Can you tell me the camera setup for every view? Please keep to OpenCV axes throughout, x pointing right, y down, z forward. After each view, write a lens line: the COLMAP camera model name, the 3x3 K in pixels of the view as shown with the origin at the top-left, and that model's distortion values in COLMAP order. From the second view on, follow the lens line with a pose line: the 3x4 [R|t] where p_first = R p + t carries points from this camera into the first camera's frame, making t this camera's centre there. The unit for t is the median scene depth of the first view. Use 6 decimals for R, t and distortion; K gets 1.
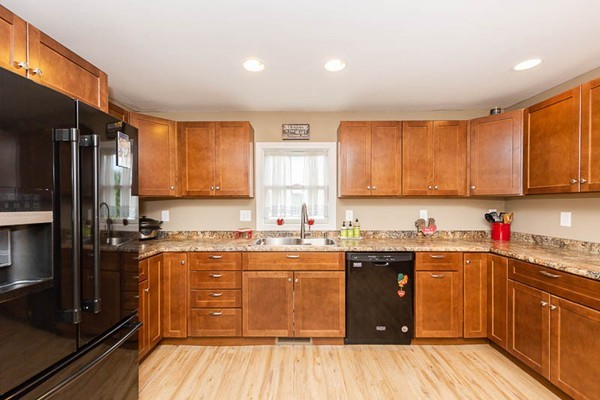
lens RADIAL K [[251.1, 0, 299.6], [0, 251.1, 207.3], [0, 0, 1]] dist [0.002699, 0.000124]
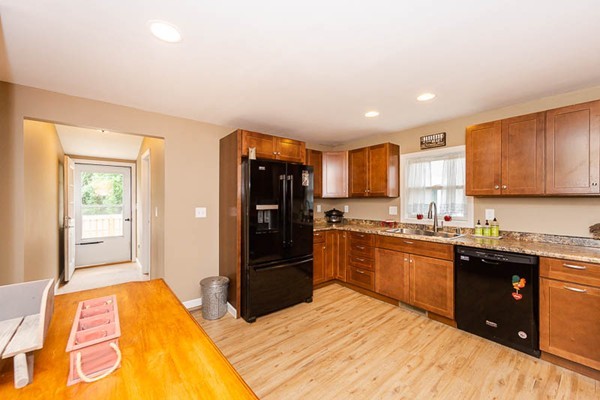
lens RADIAL K [[233.8, 0, 300.0], [0, 233.8, 200.0], [0, 0, 1]] dist [0.001022, 0.000114]
pose [[0.636732, 0.004560, -0.771072, 0.534773], [-0.012114, 0.999918, -0.004090, -0.014904], [0.770990, 0.011944, 0.636735, -0.216121]]
